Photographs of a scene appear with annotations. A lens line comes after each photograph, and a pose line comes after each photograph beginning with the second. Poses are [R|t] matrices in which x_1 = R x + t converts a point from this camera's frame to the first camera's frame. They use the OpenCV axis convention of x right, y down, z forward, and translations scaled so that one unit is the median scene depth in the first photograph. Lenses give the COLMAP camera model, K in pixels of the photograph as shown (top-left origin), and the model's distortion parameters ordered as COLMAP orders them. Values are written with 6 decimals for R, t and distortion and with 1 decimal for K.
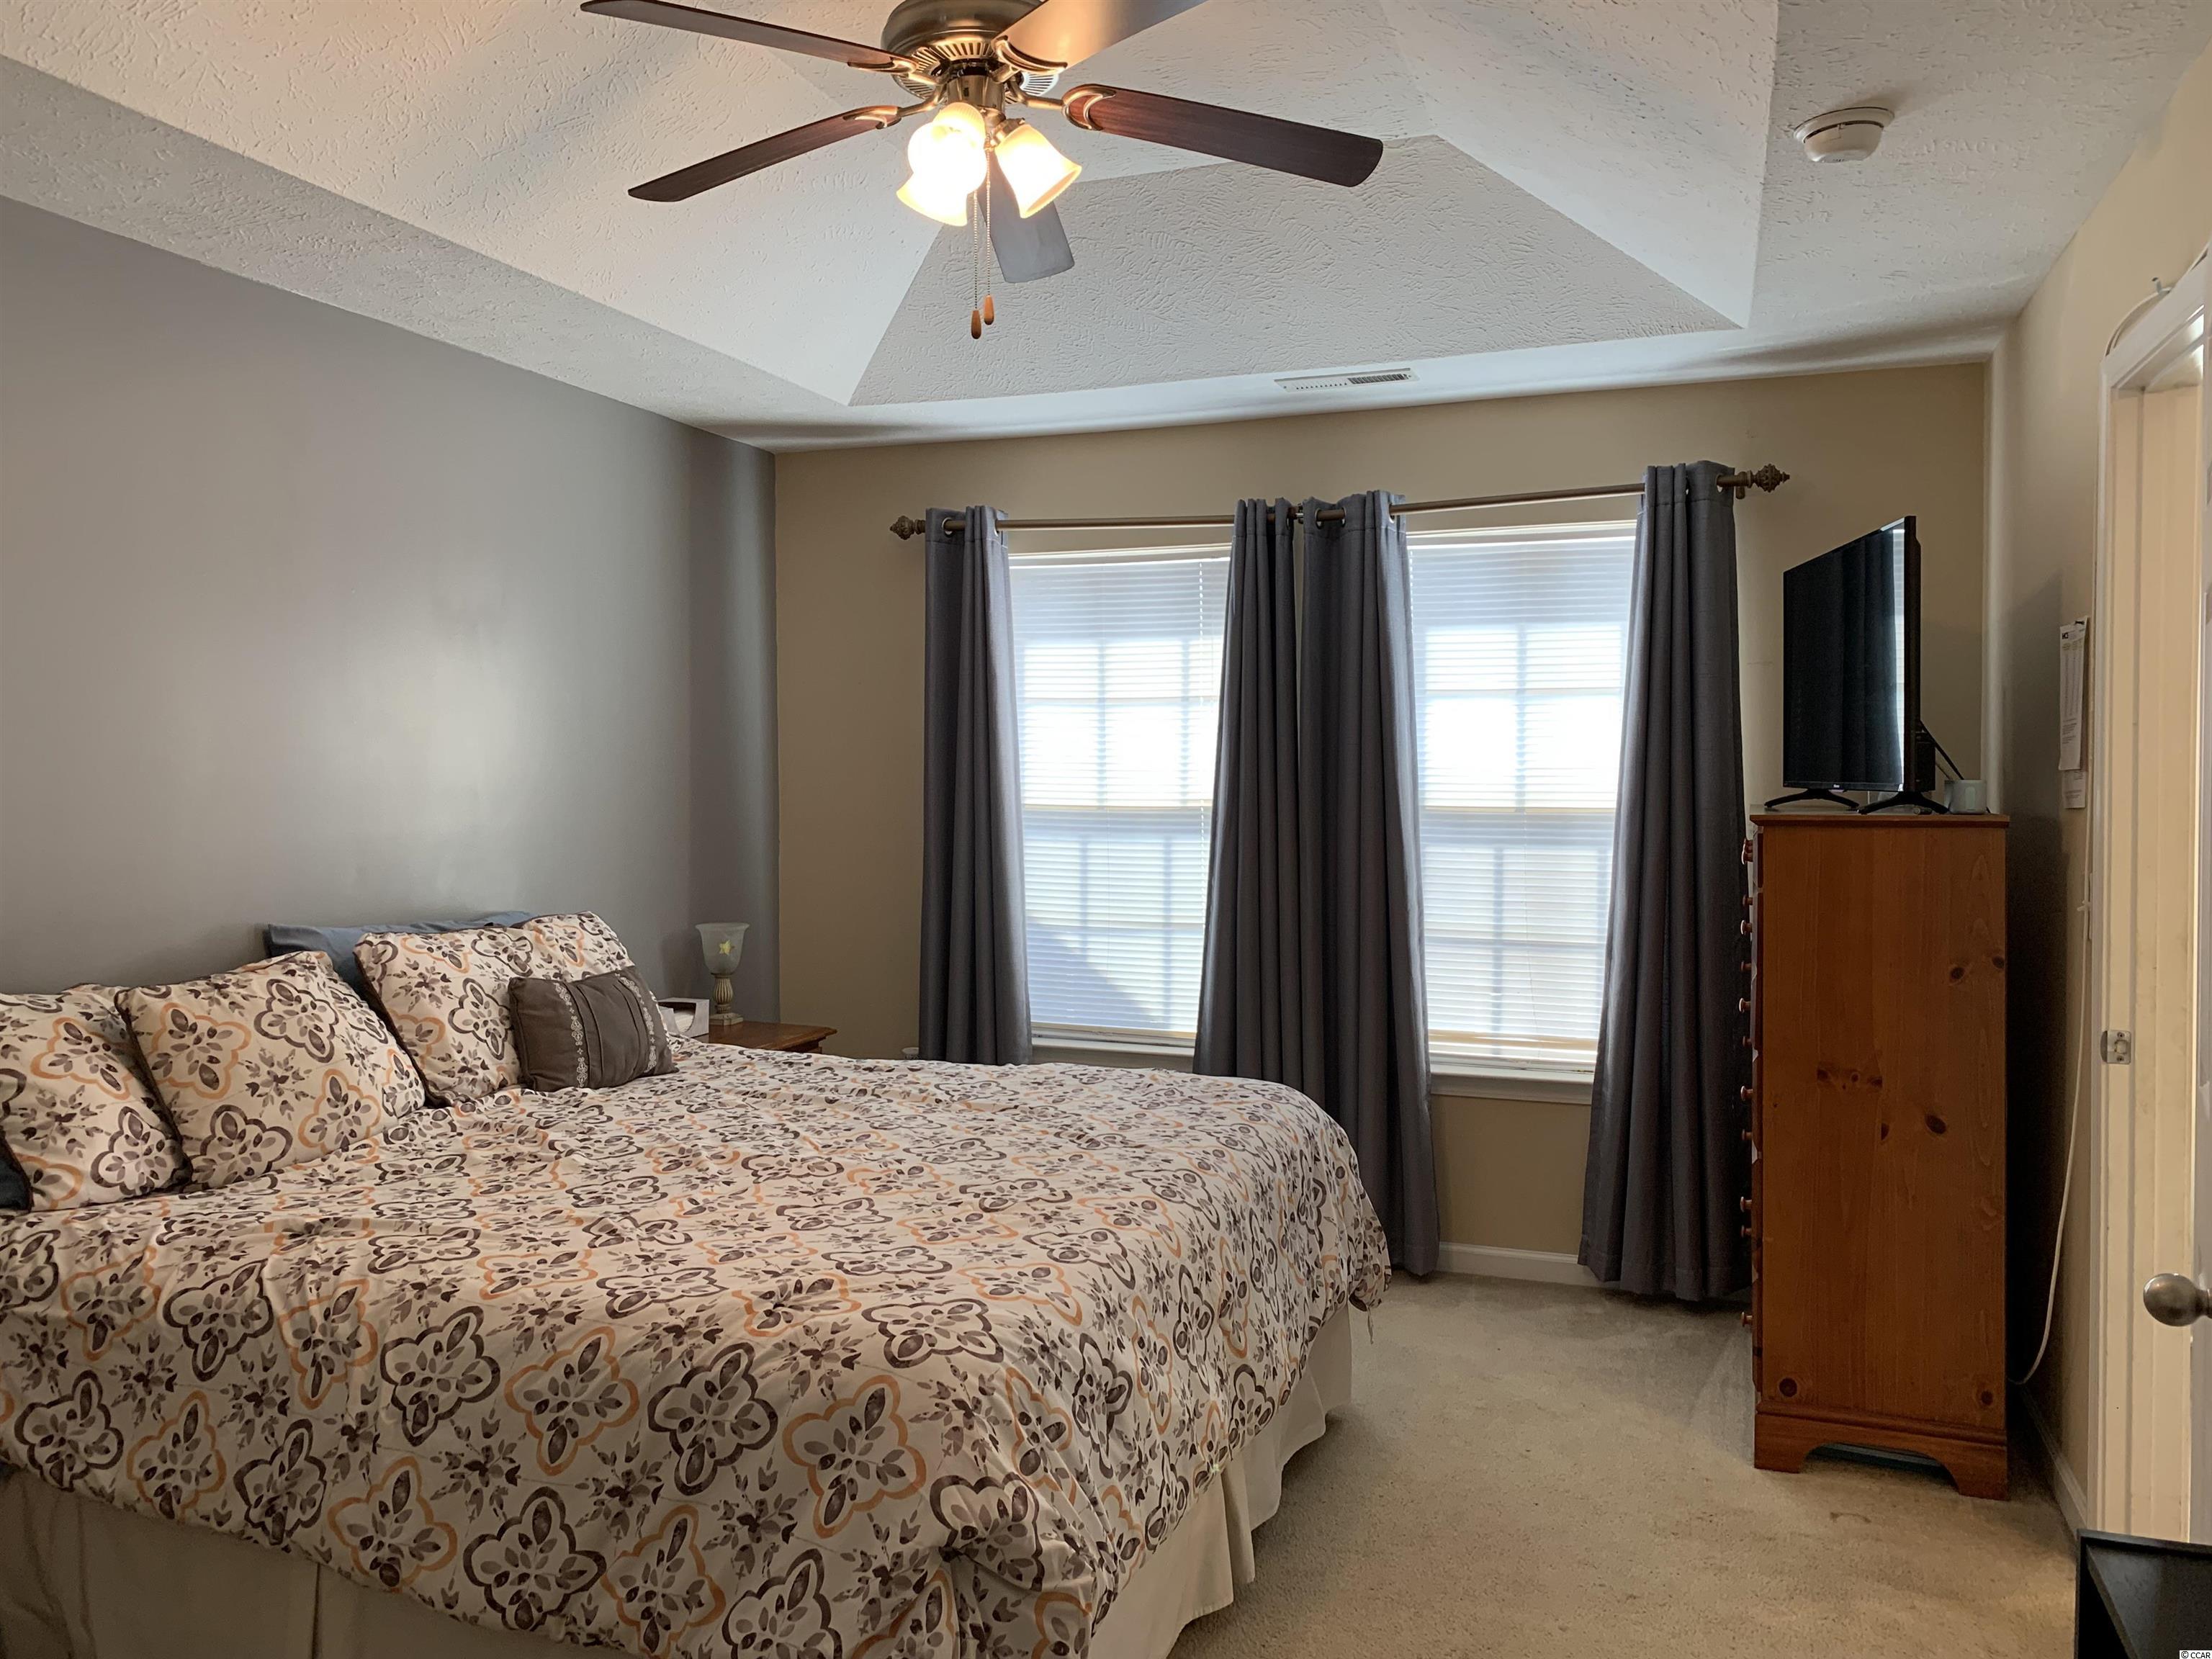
lens RADIAL K [[1680.9, 0, 1071.9], [0, 1680.9, 829.4], [0, 0, 1]] dist [0.054684, -0.059619]
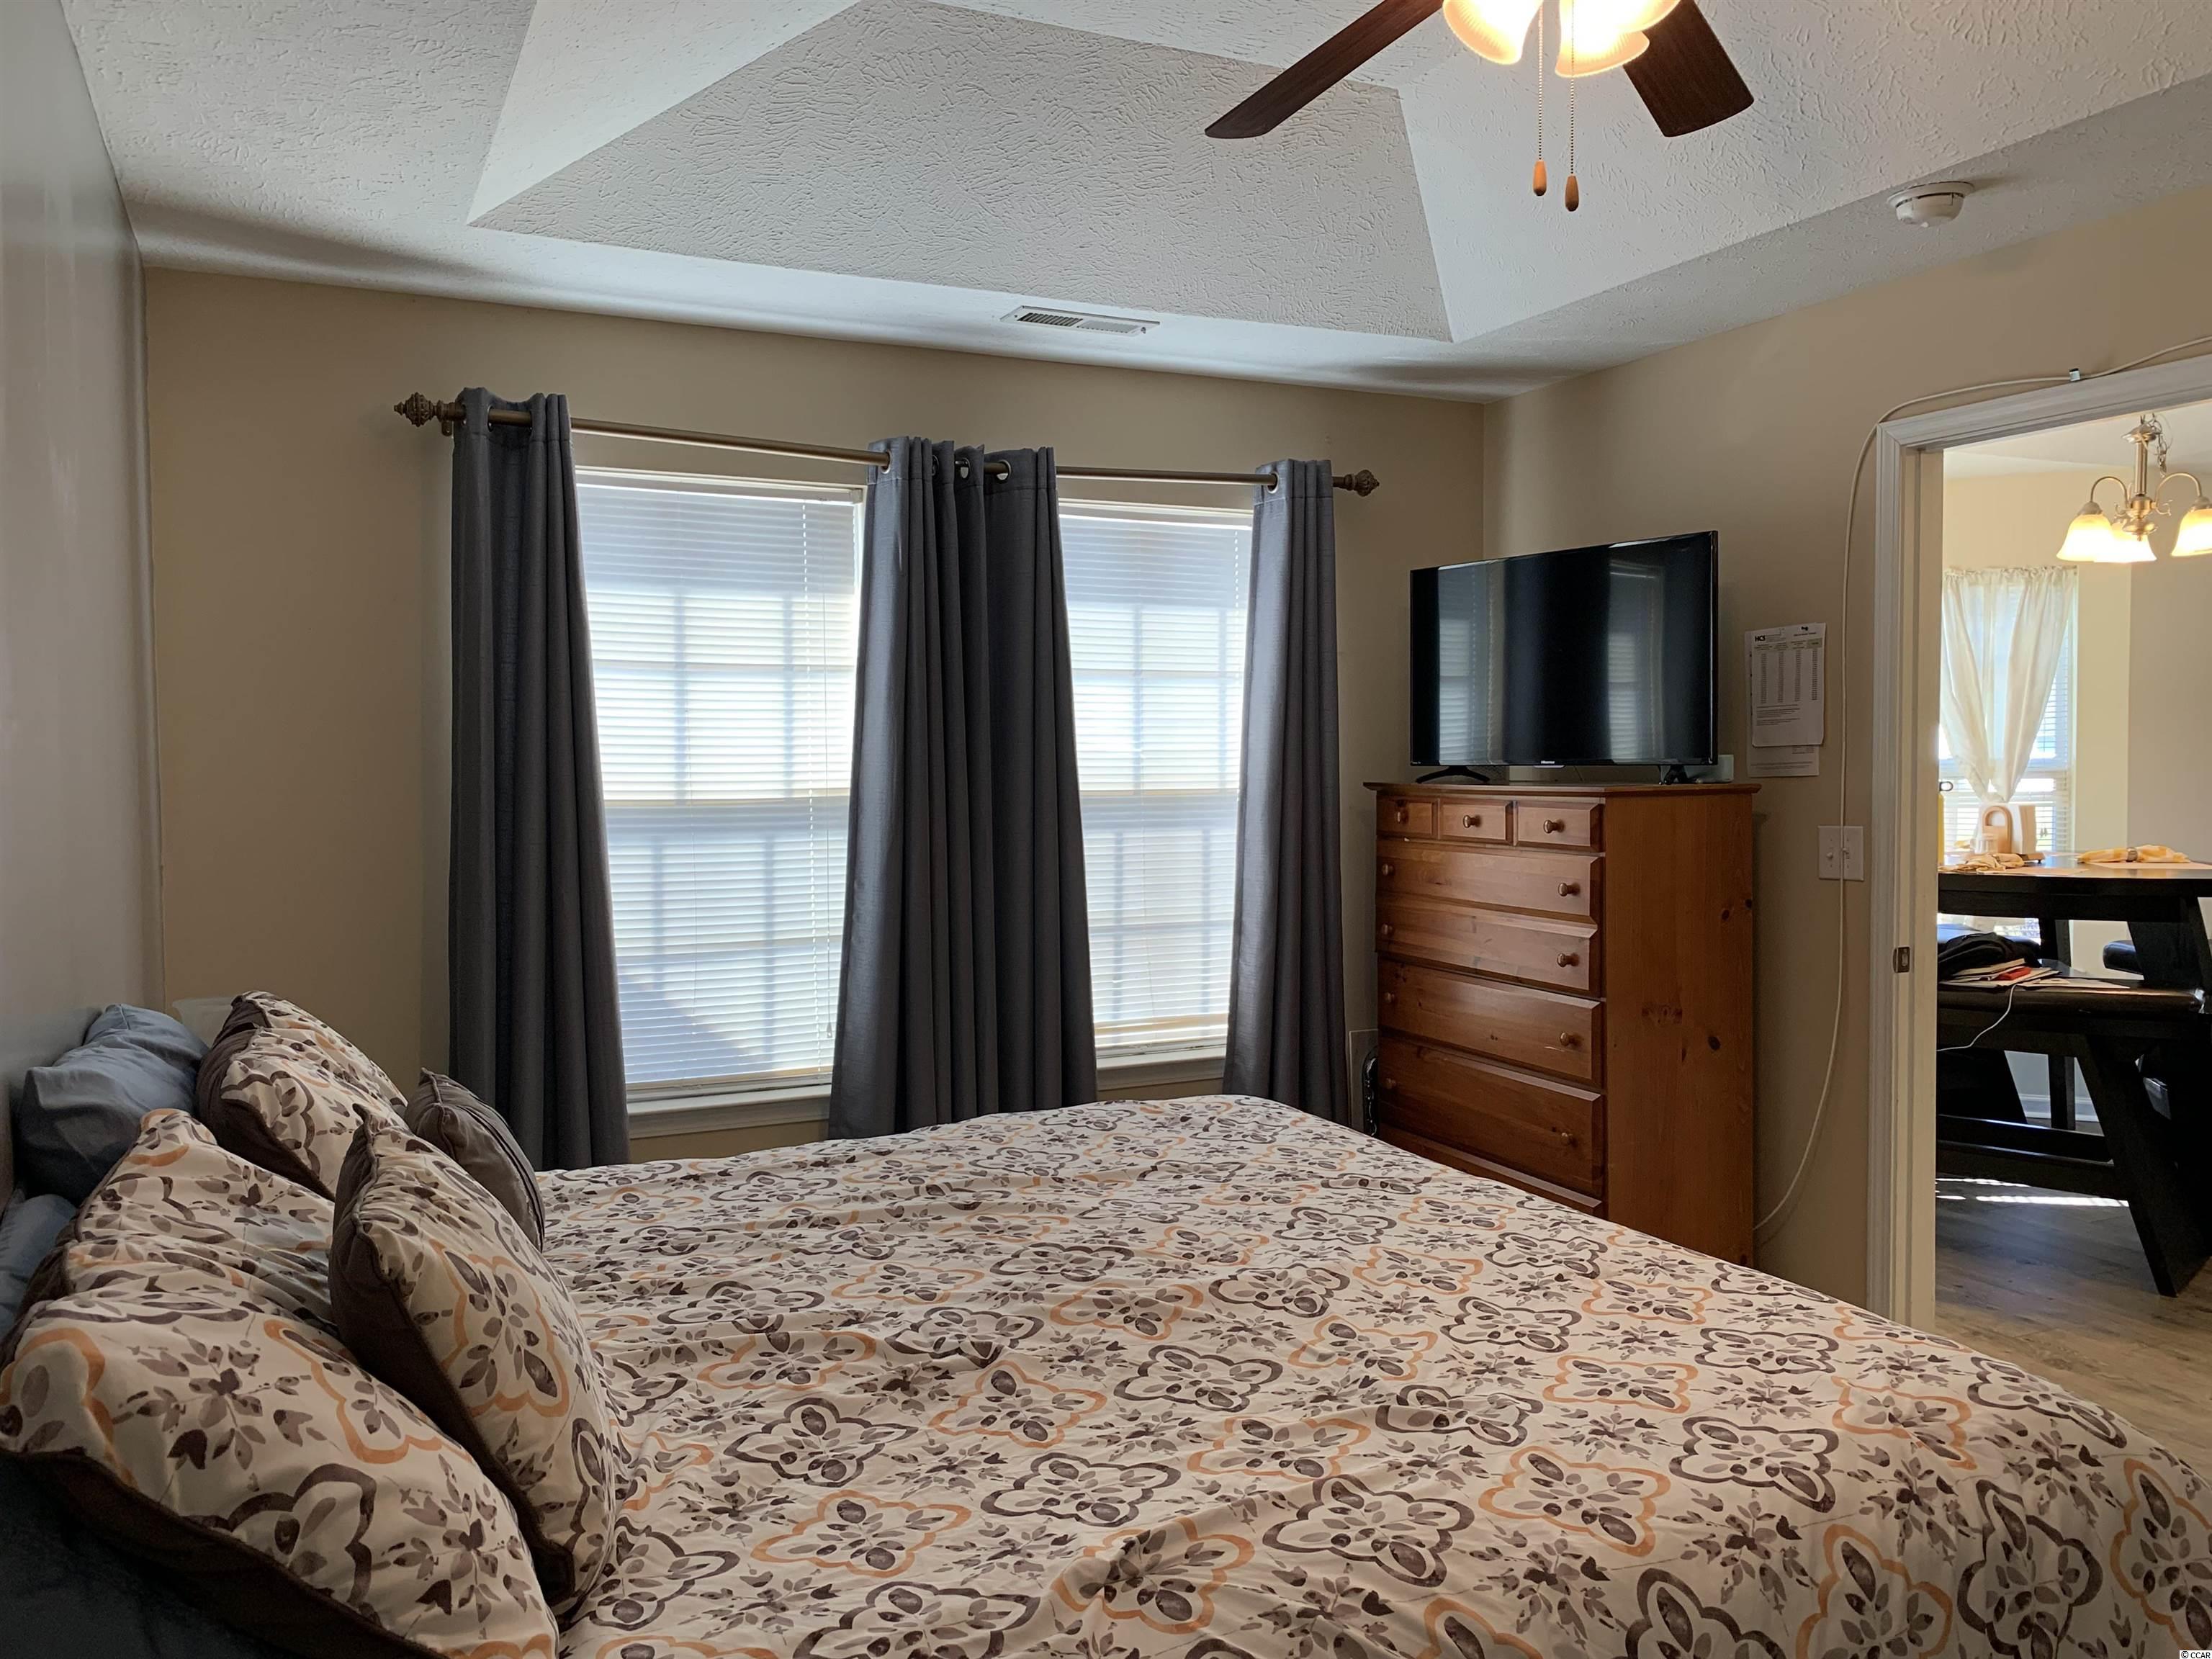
lens RADIAL K [[1680.9, 0, 1116.1], [0, 1680.9, 827.9], [0, 0, 1]] dist [0.054684, -0.059619]
pose [[0.694575, -0.034473, 0.718594, -0.454746], [0.032879, 0.999329, 0.016162, -0.007757], [-0.718669, 0.012401, 0.695242, 0.334763]]
